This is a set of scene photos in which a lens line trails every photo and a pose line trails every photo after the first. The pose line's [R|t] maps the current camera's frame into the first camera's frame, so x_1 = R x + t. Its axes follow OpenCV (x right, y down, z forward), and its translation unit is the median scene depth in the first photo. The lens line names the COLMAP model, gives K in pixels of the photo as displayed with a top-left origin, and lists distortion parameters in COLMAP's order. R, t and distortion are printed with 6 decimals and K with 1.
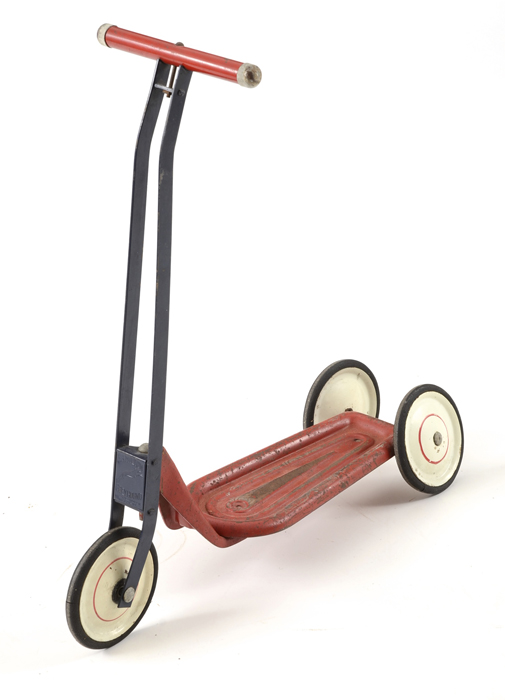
lens RADIAL K [[2173.8, 0, 252.8], [0, 2173.8, 312.8], [0, 0, 1]] dist [0.496659, -0.349151]
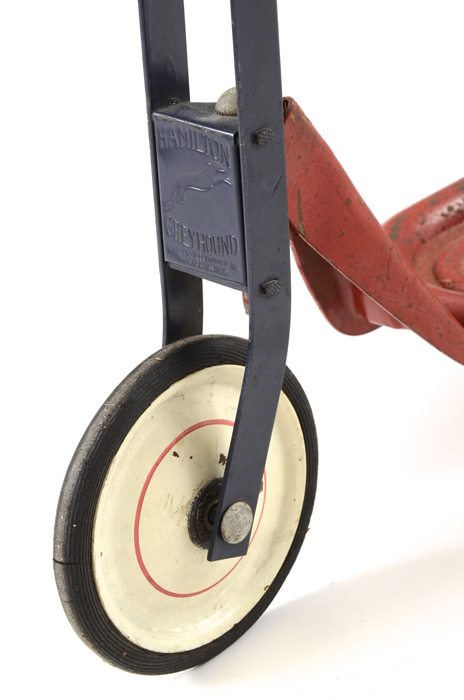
lens RADIAL K [[2056.8, 0, 232.0], [0, 2056.8, 350.0], [0, 0, 1]] dist [0.617759, -0.300910]
pose [[0.987547, -0.090029, -0.129018, -0.011378], [0.101631, 0.991068, 0.086345, 0.071621], [0.120092, -0.098382, 0.987876, 0.670065]]
